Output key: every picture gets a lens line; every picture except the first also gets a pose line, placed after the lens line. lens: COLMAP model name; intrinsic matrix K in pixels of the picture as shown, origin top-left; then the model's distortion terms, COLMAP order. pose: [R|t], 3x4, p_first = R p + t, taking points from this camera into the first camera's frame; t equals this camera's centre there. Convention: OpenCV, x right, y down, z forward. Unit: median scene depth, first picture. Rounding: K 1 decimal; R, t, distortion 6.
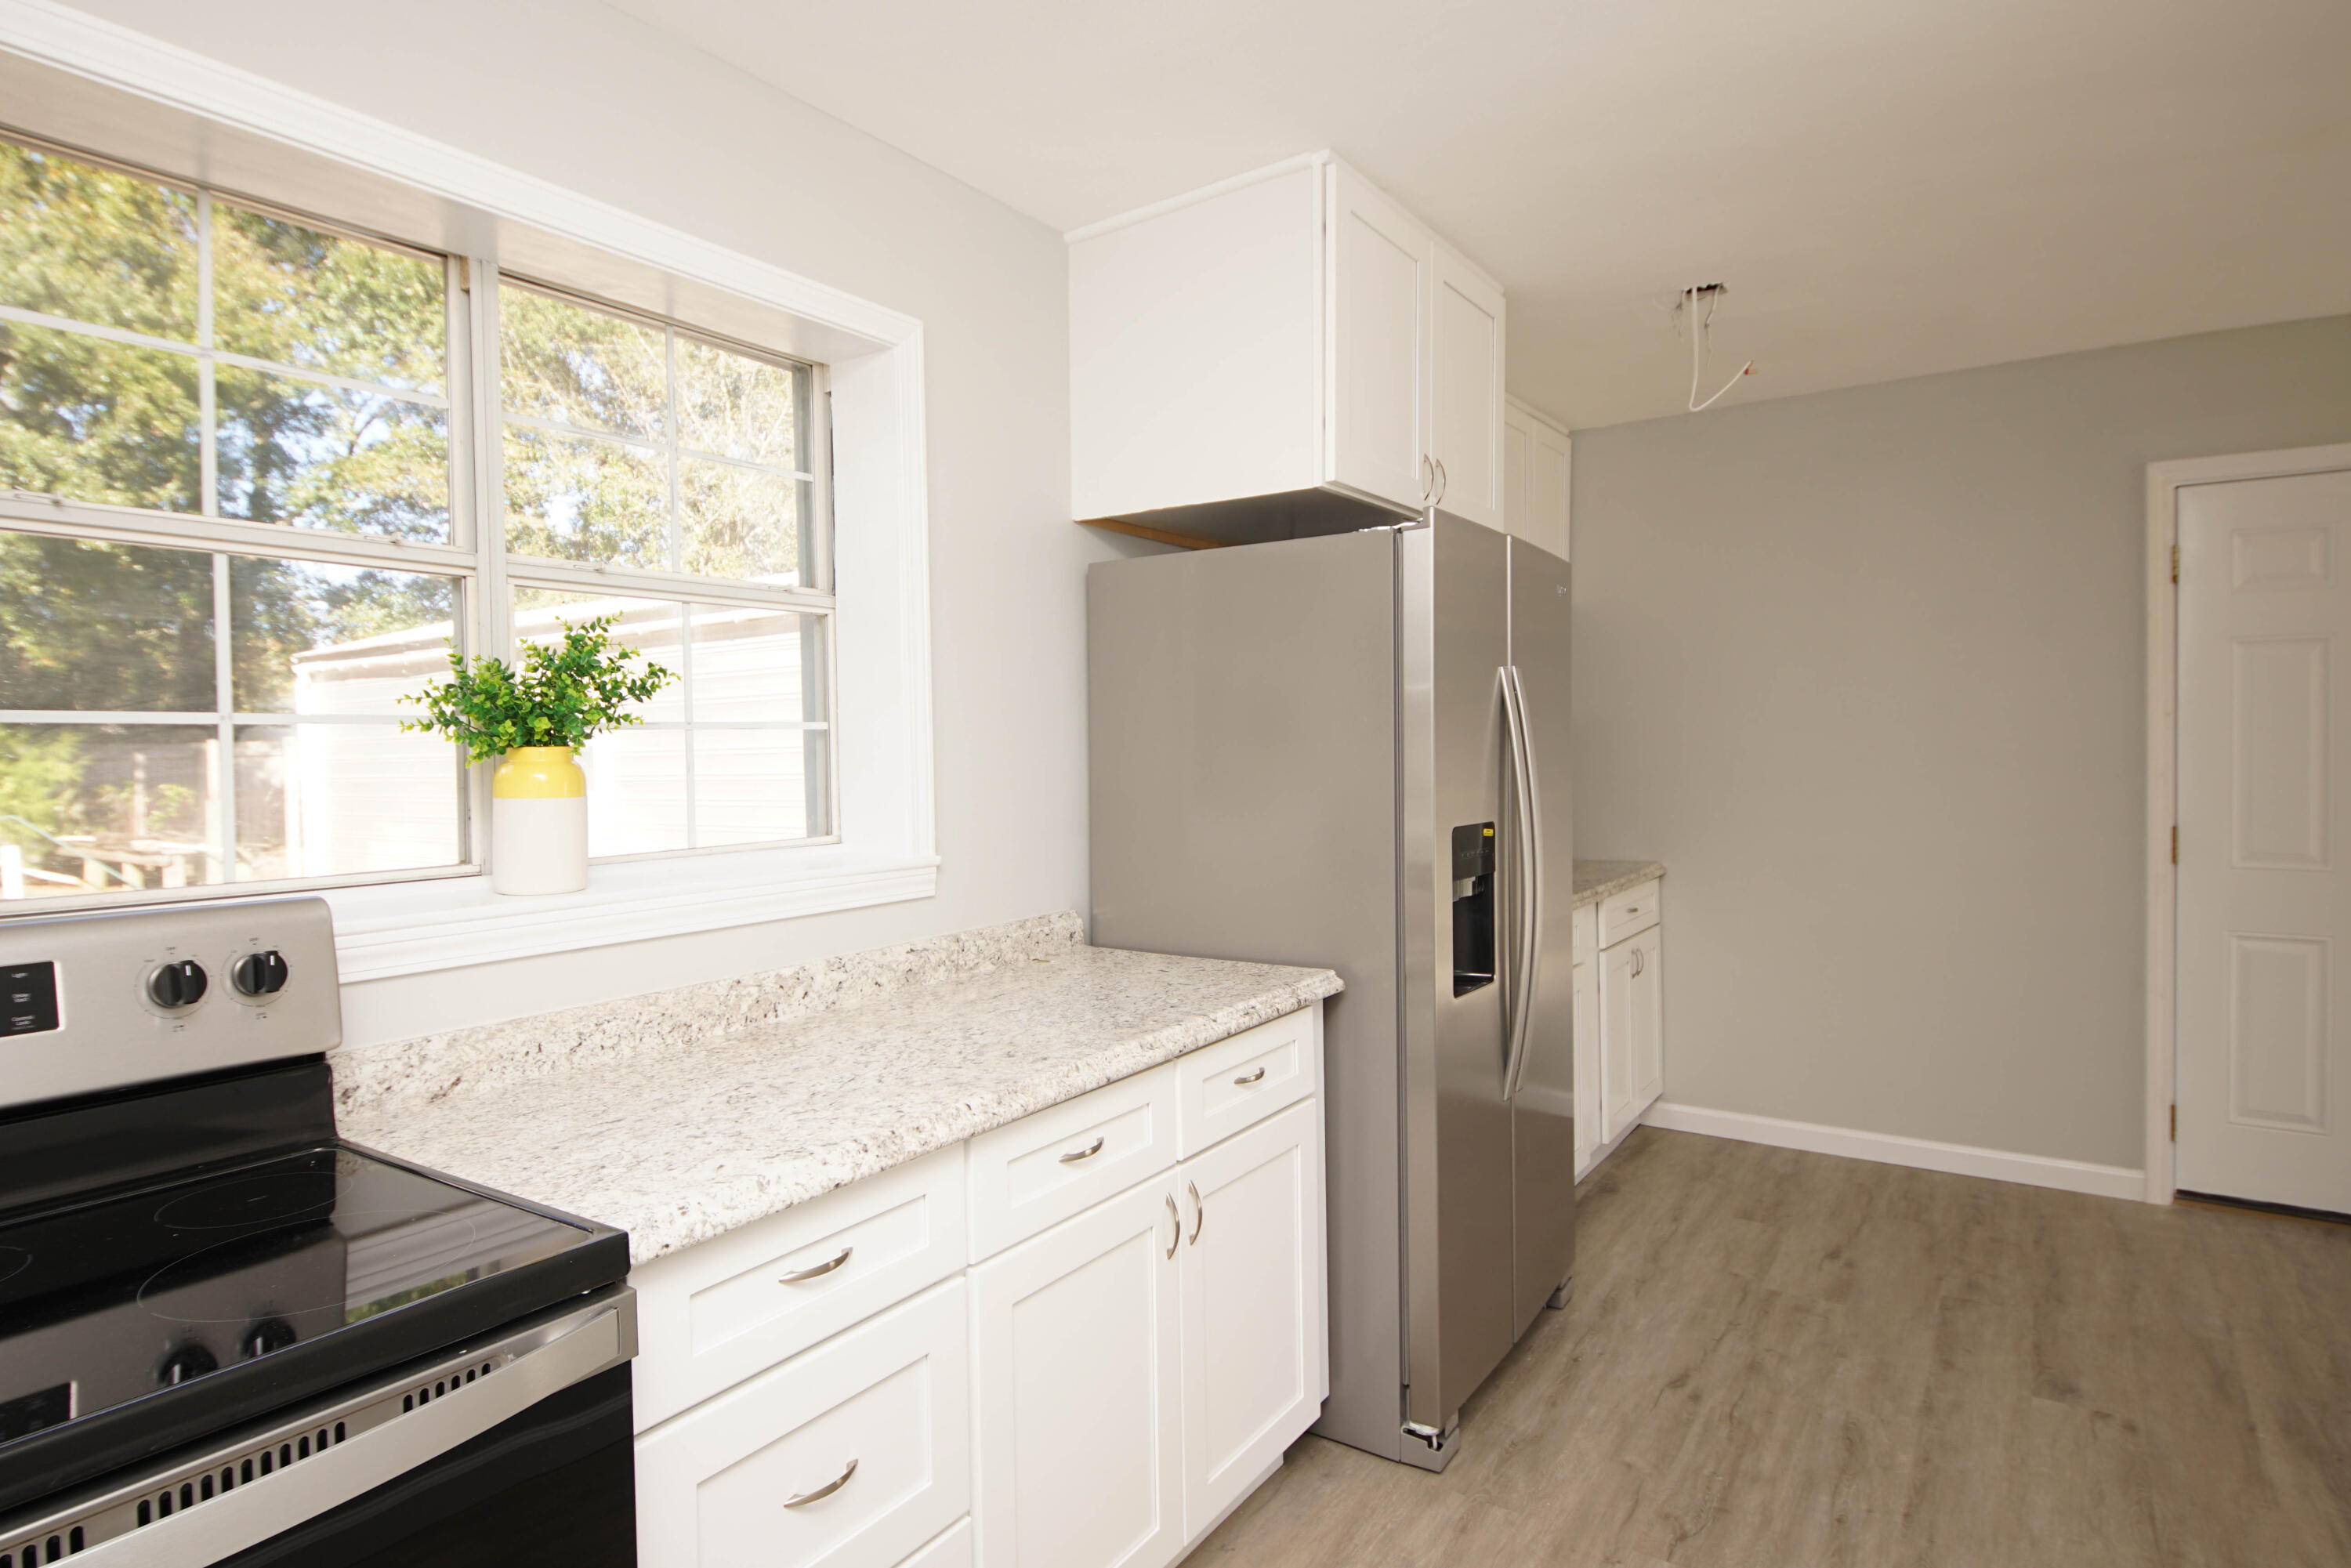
lens RADIAL K [[1257.2, 0, 1155.5], [0, 1257.2, 767.7], [0, 0, 1]] dist [0.037481, -0.033371]
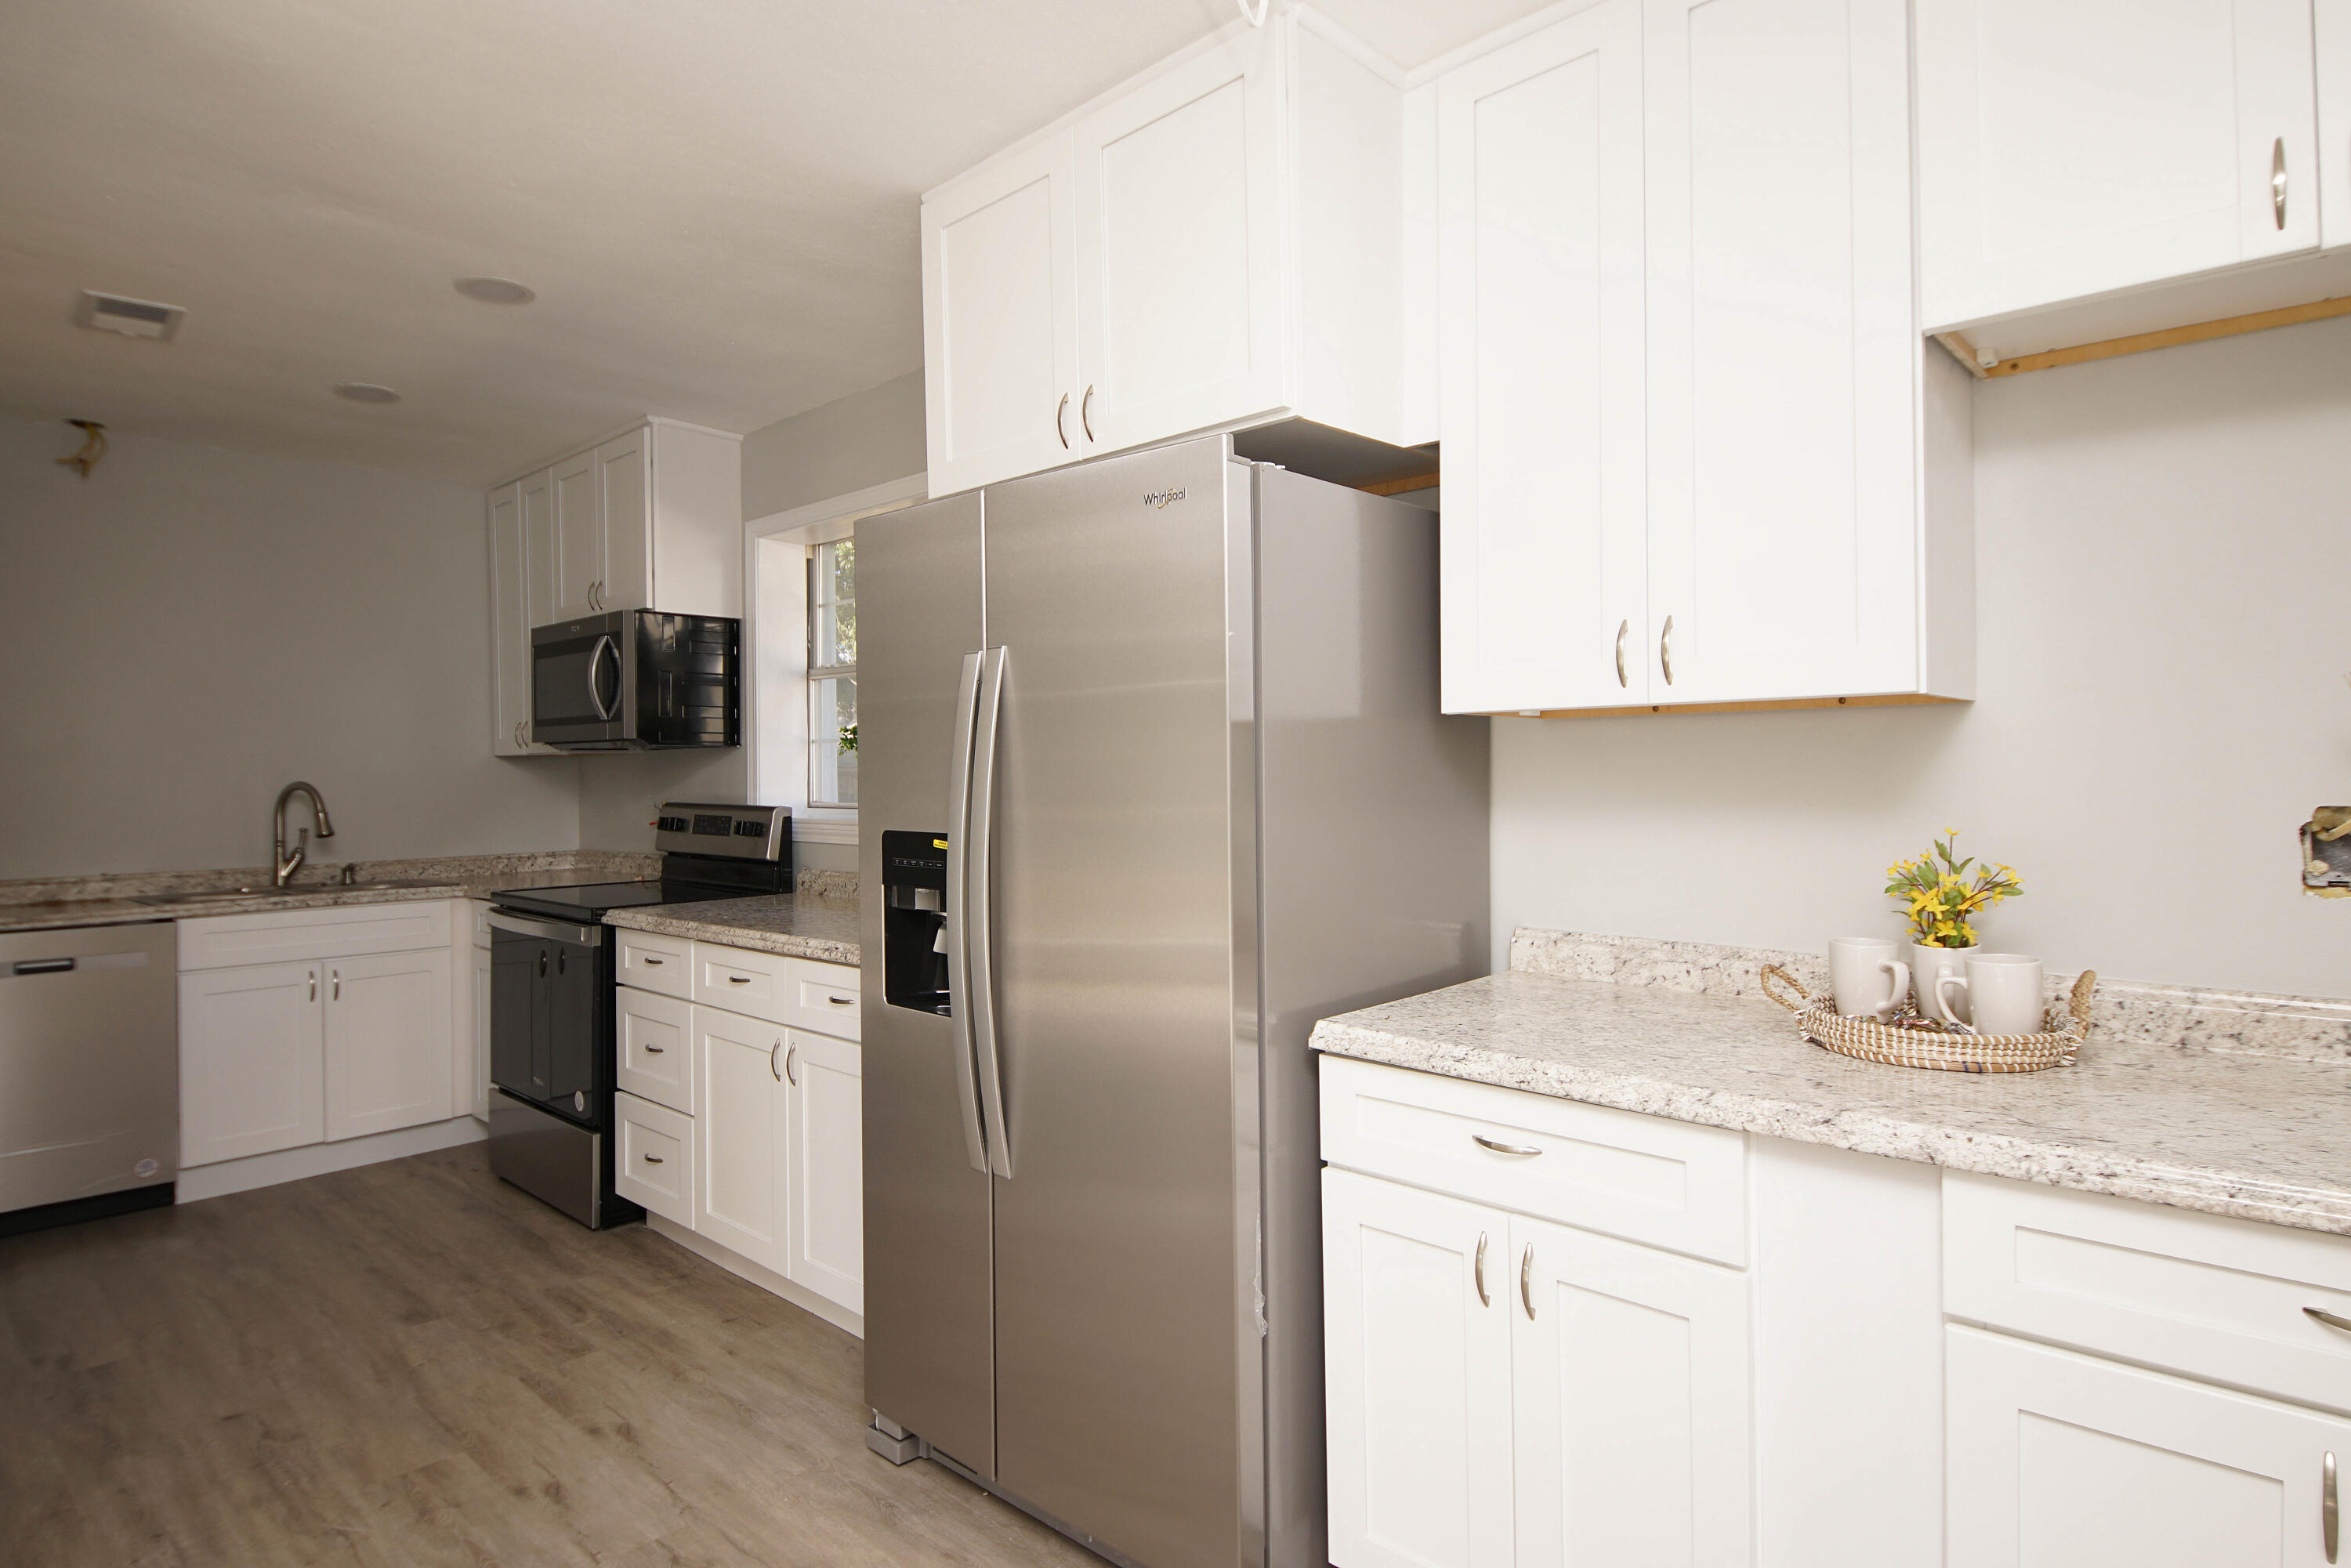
lens RADIAL K [[1257.2, 0, 1155.5], [0, 1257.2, 767.7], [0, 0, 1]] dist [0.037481, -0.033371]
pose [[-0.144019, 0.019659, -0.989380, 1.490379], [-0.001796, 0.999796, 0.020128, -0.029737], [0.989573, 0.004675, -0.143955, 1.698530]]
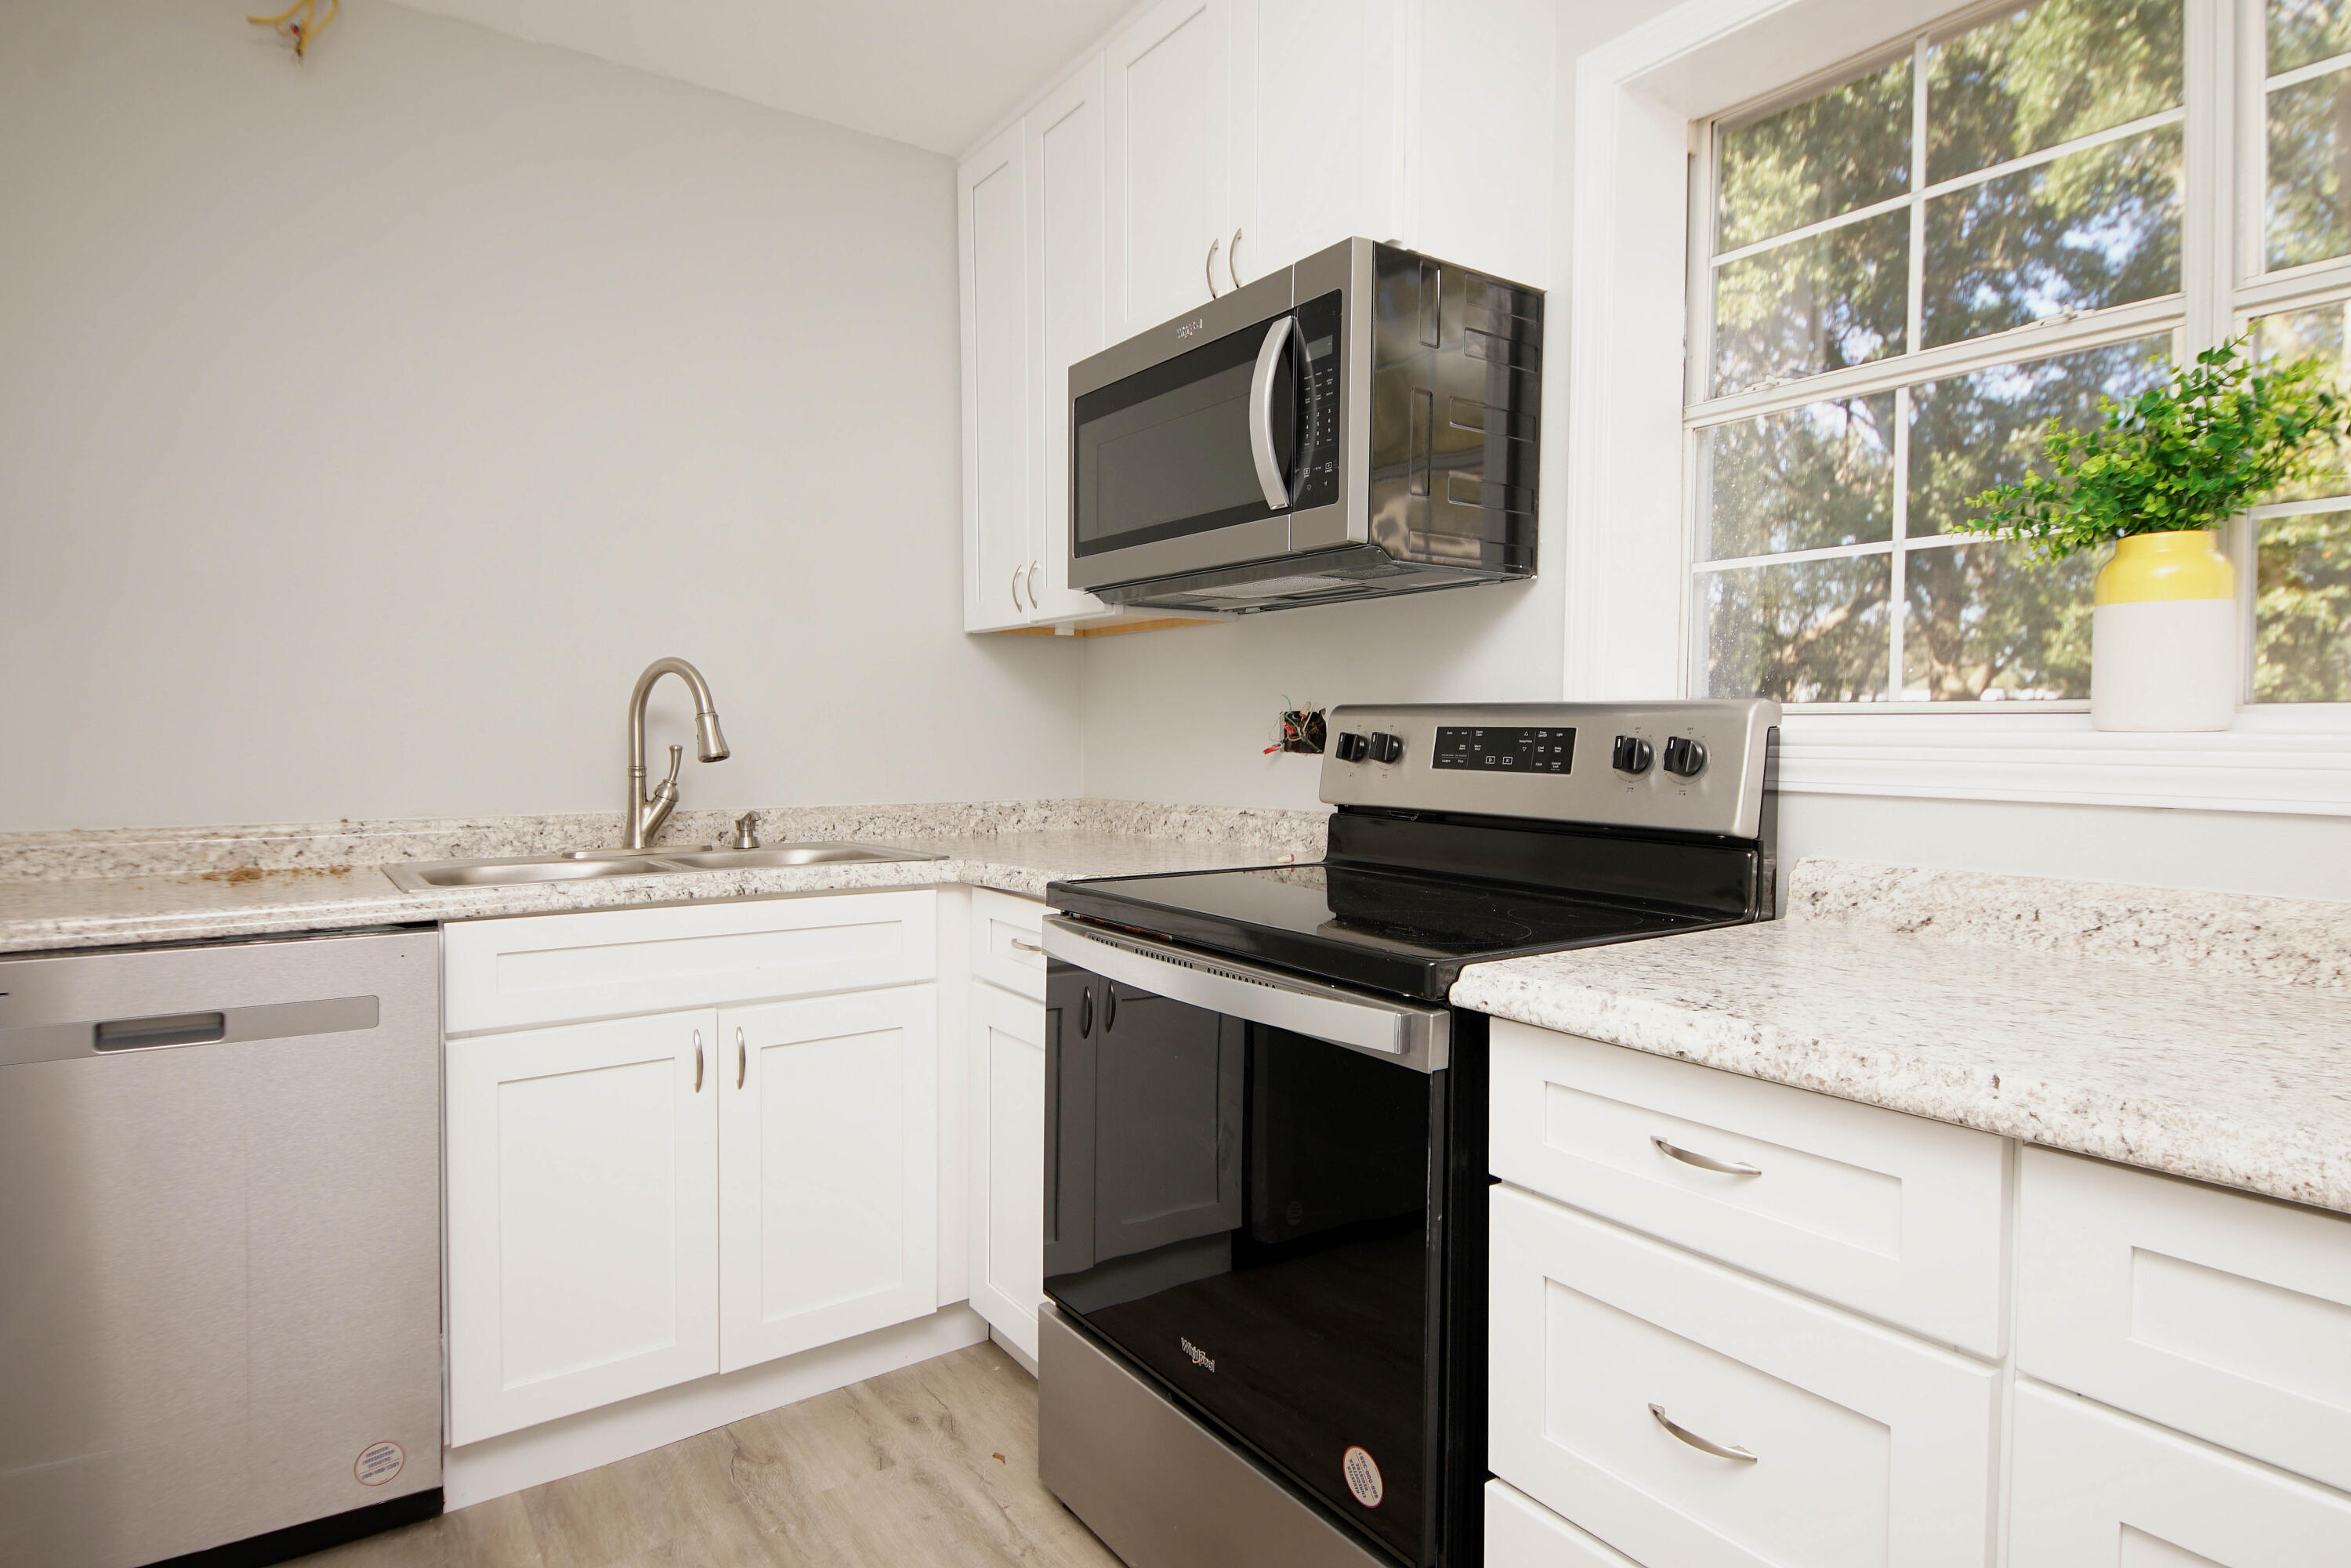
lens RADIAL K [[1257.2, 0, 1155.5], [0, 1257.2, 767.7], [0, 0, 1]] dist [0.037481, -0.033371]
pose [[-0.346298, 0.045623, -0.937014, 0.415176], [-0.010868, 0.998555, 0.052636, 0.083956], [0.938061, 0.028412, -0.345302, 0.688041]]
